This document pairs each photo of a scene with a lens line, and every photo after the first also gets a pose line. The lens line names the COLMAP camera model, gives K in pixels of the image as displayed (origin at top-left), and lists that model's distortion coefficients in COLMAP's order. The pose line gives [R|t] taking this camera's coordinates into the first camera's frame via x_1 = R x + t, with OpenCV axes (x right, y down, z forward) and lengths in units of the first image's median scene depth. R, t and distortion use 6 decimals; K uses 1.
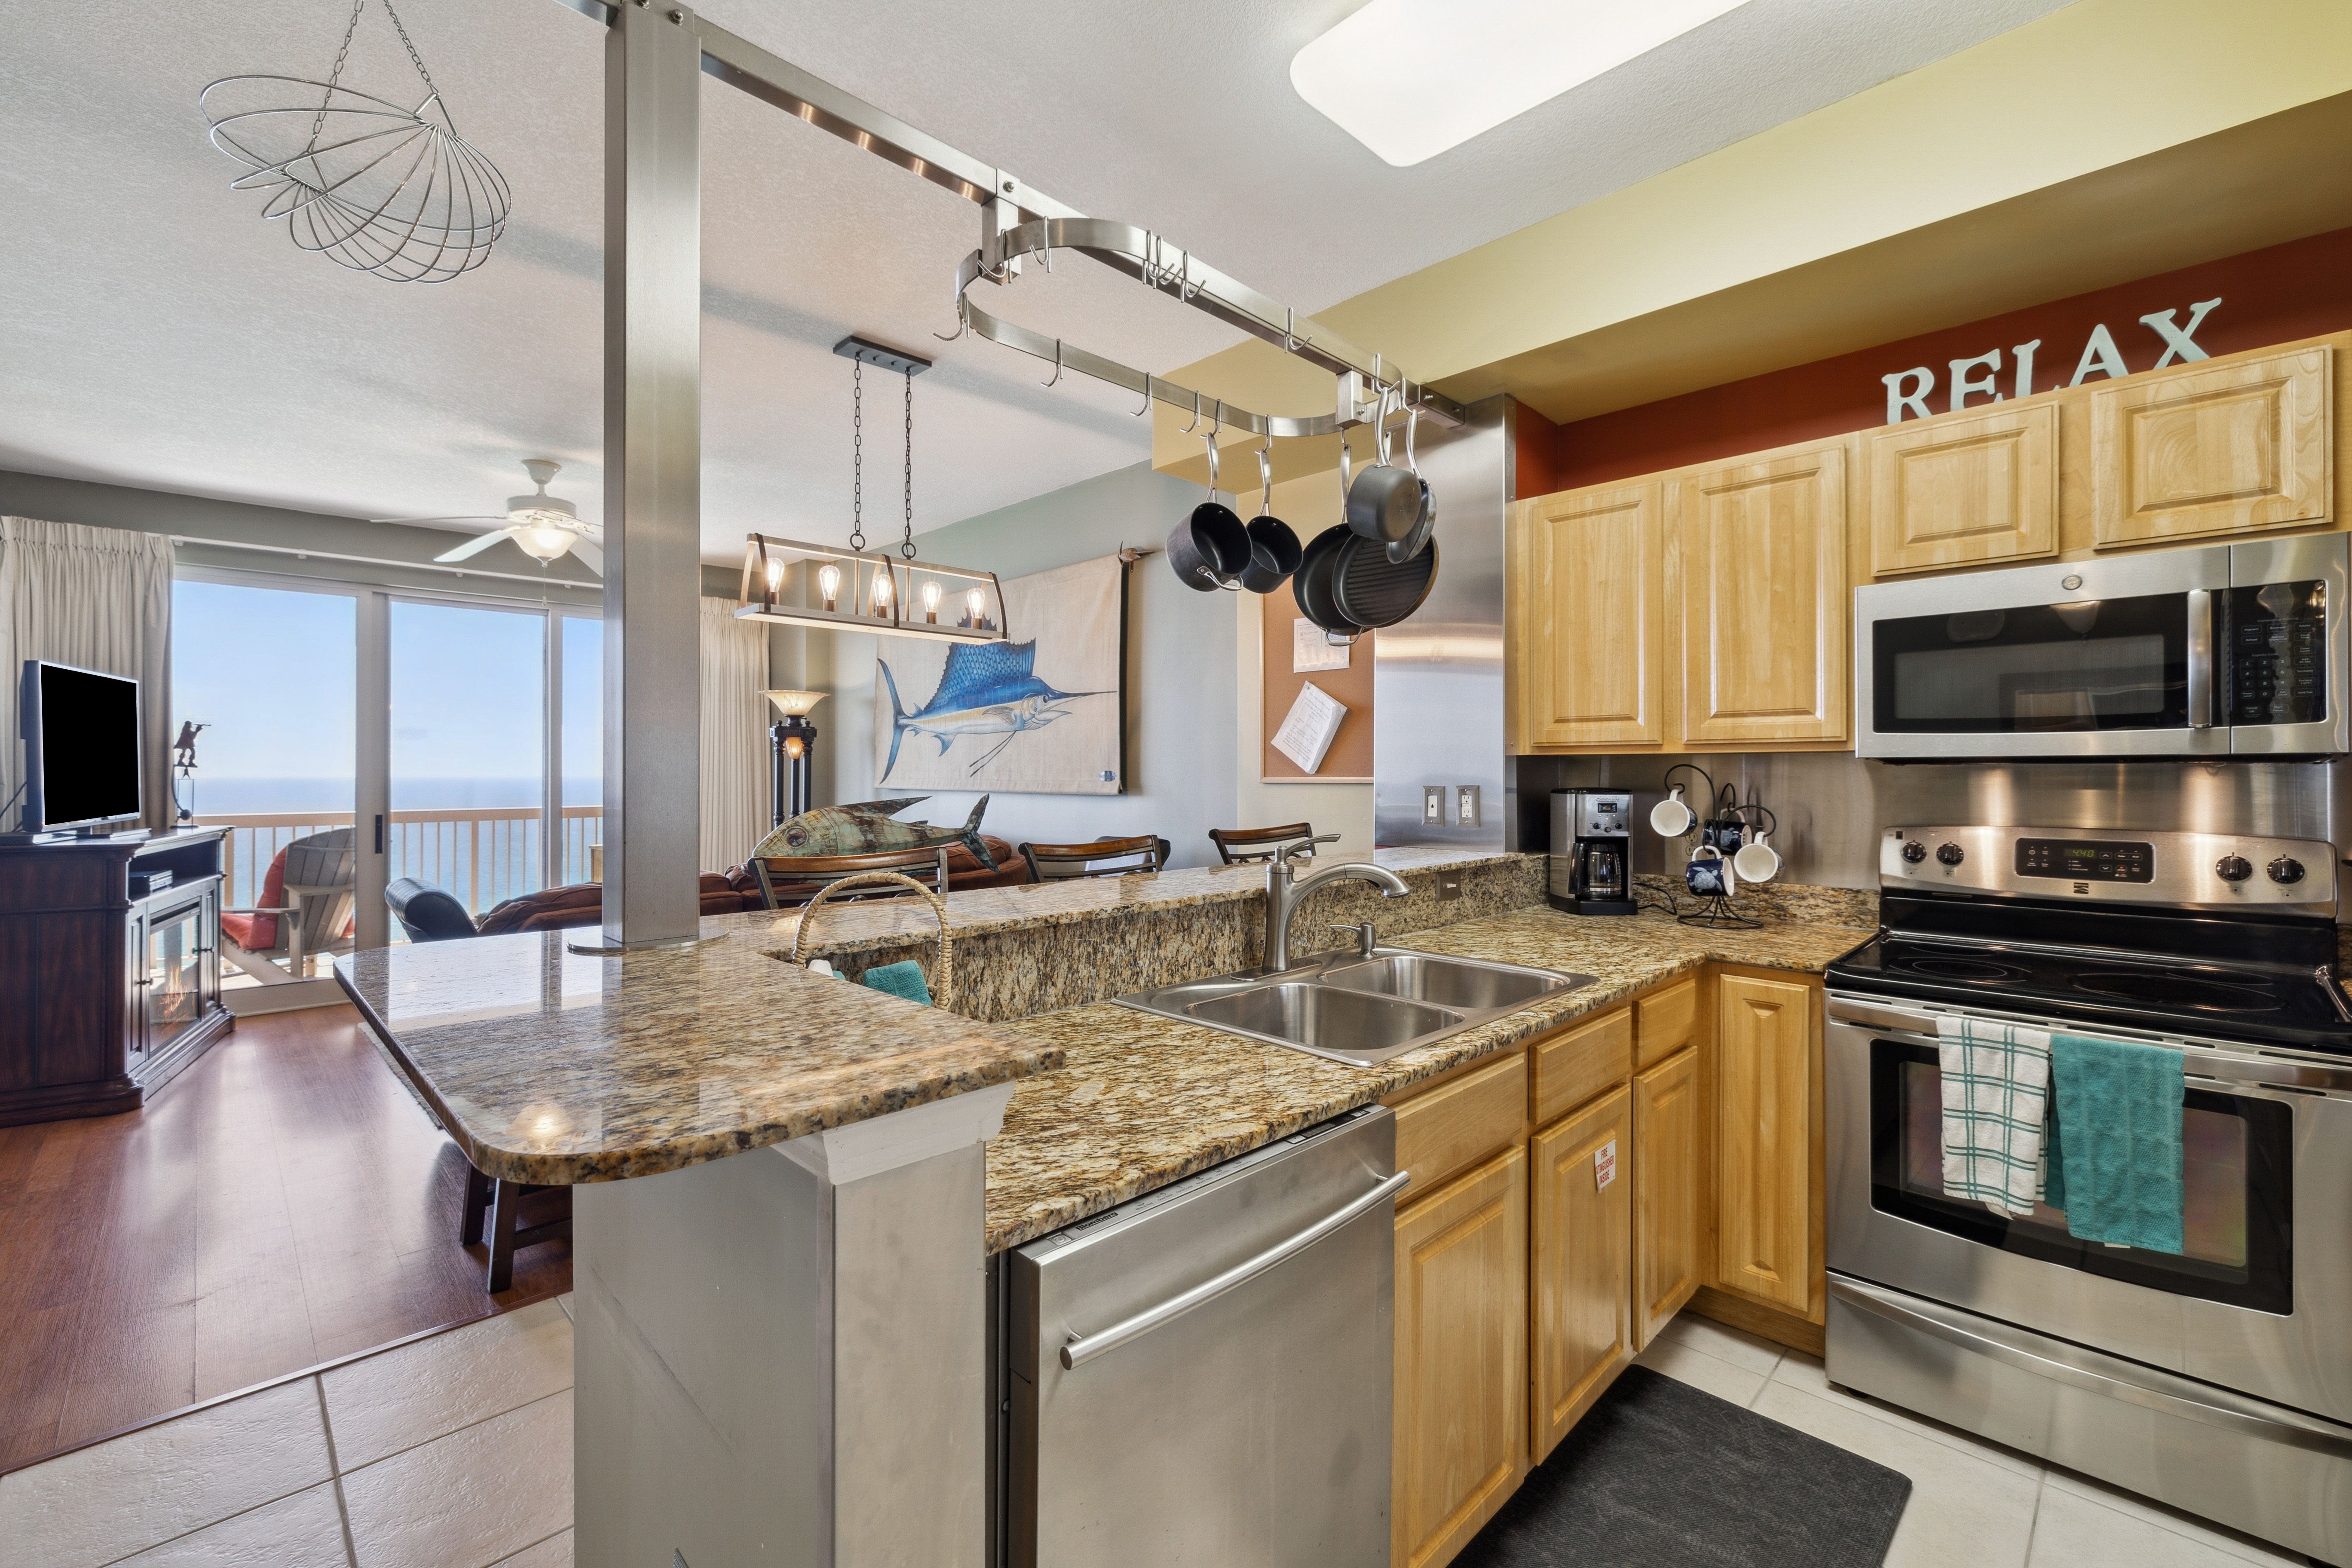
lens RADIAL K [[990.4, 0, 1183.2], [0, 990.4, 771.6], [0, 0, 1]] dist [-0.001914, 0.000326]
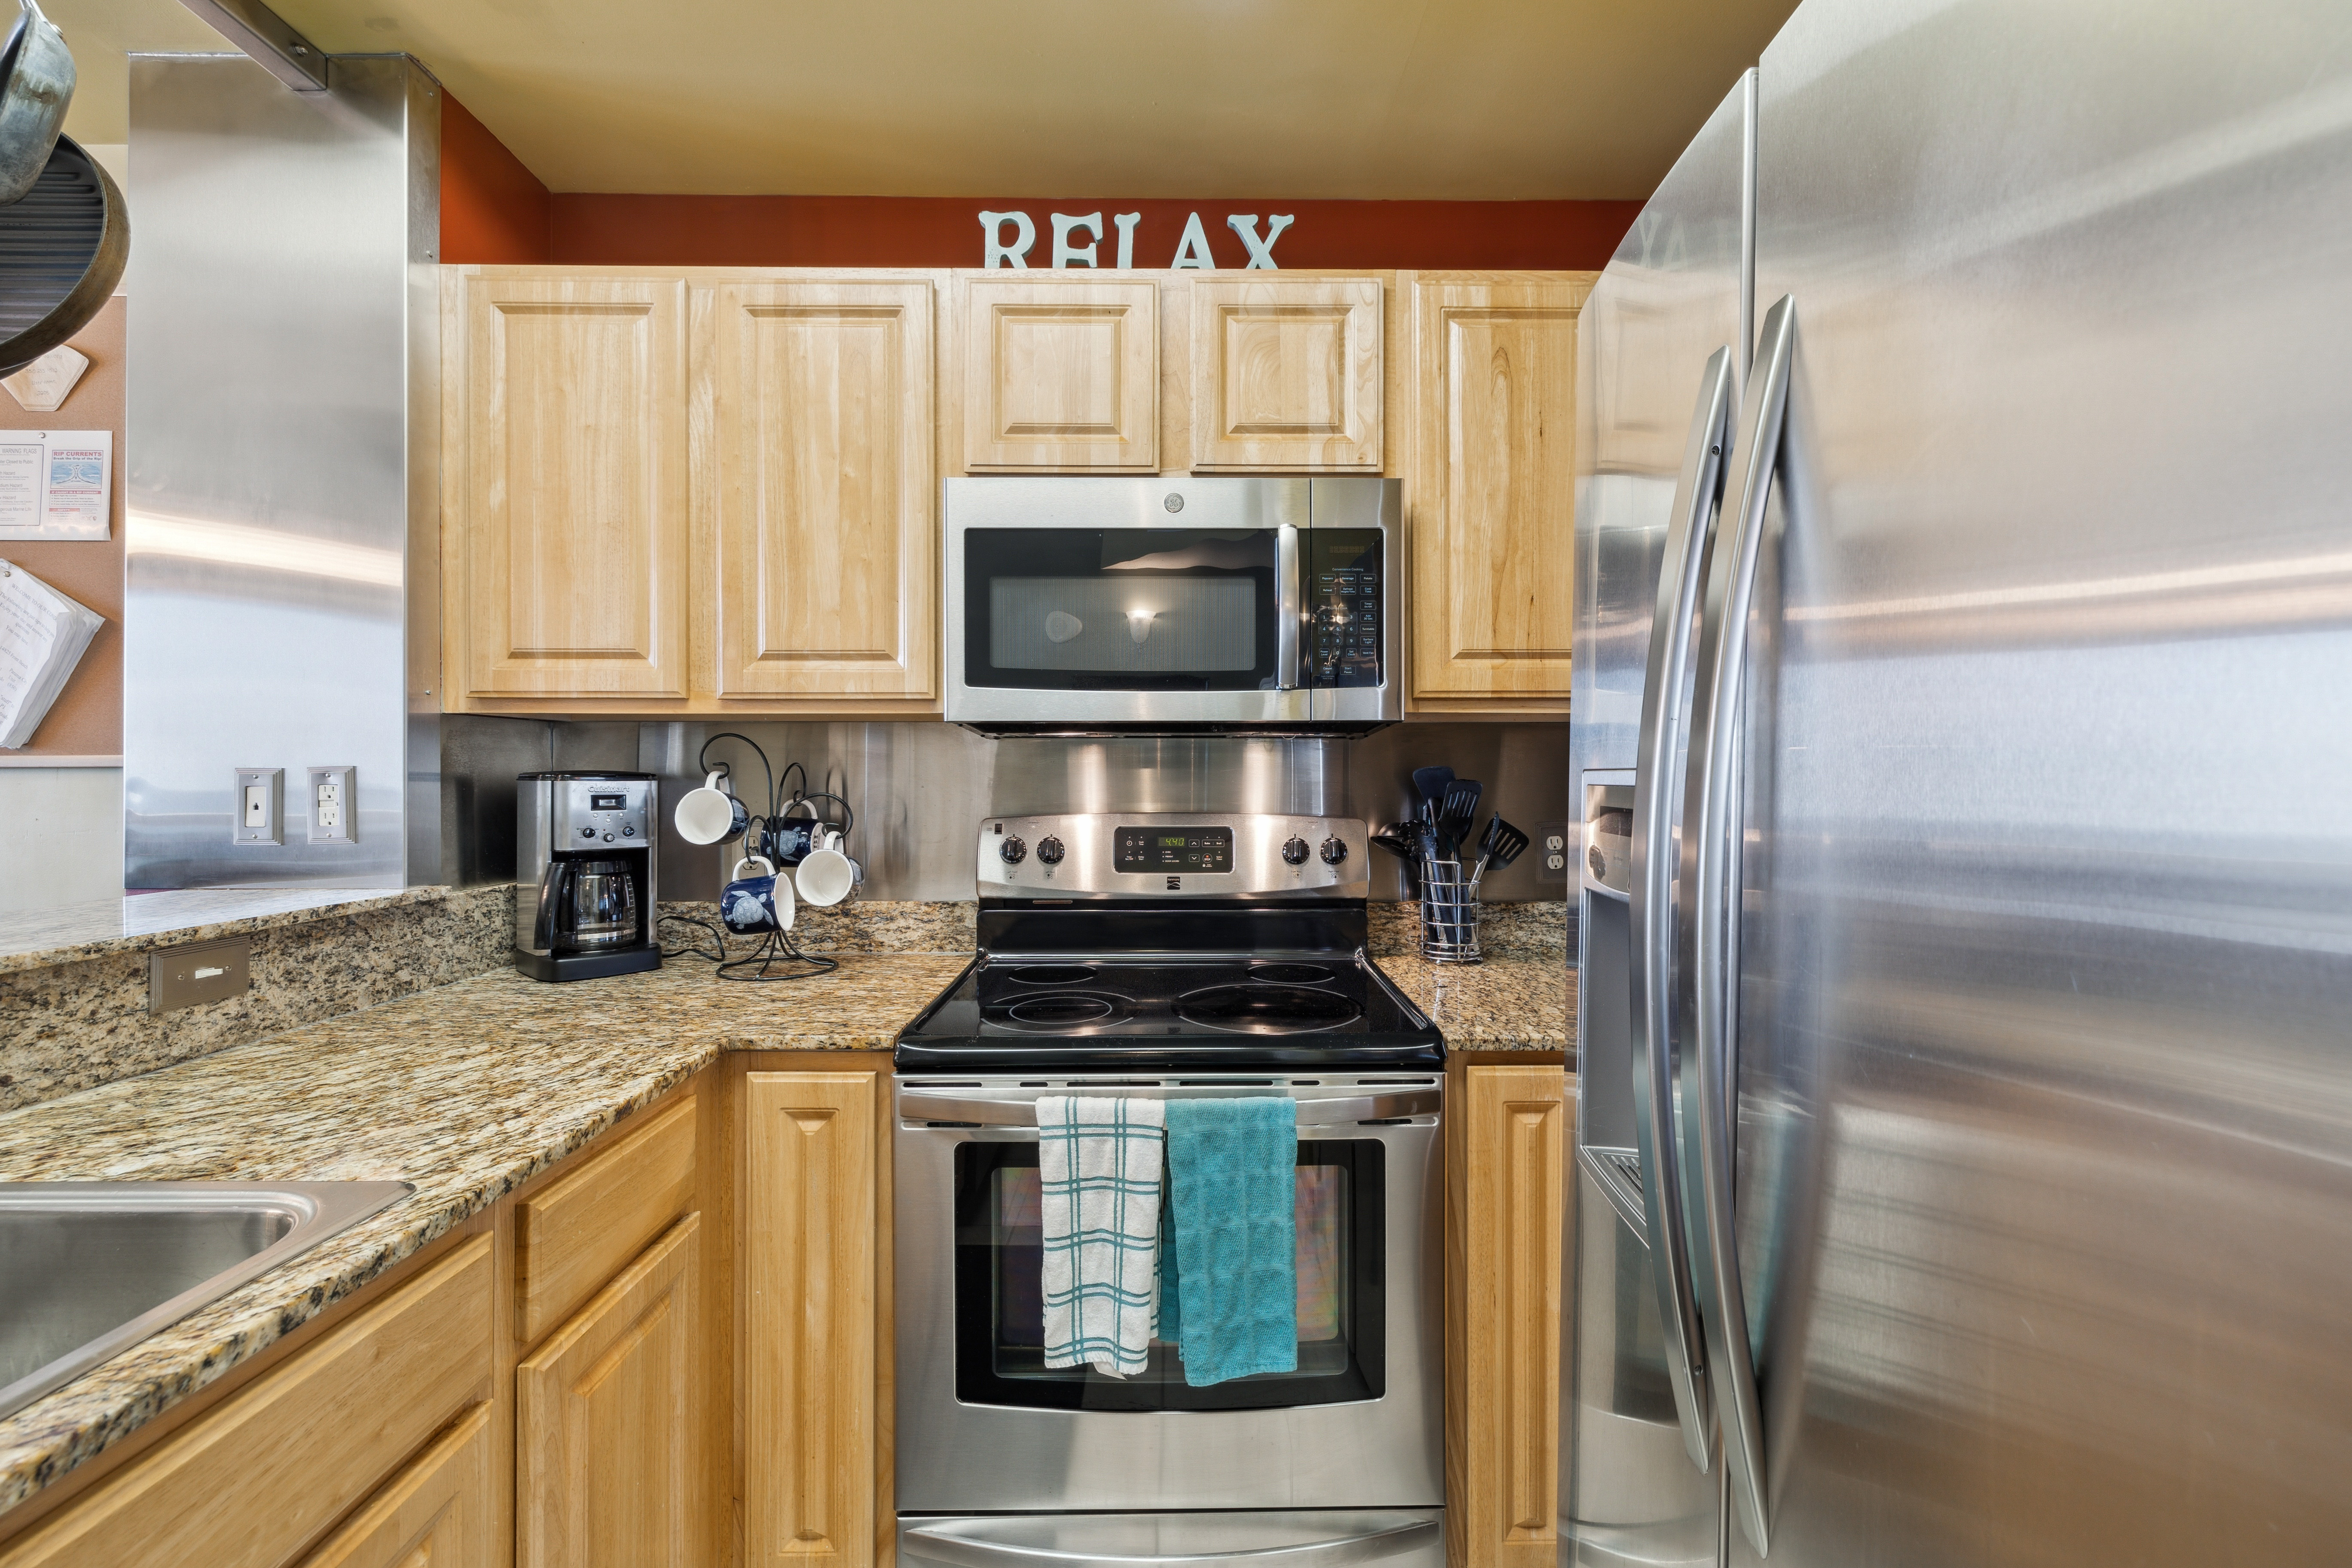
lens RADIAL K [[990.4, 0, 1183.4], [0, 990.4, 771.5], [0, 0, 1]] dist [-0.001914, 0.000326]
pose [[0.700409, 0.001953, 0.713739, 0.250631], [-0.000362, 0.999997, -0.002381, 0.019521], [-0.713741, 0.001410, 0.700408, 0.325947]]
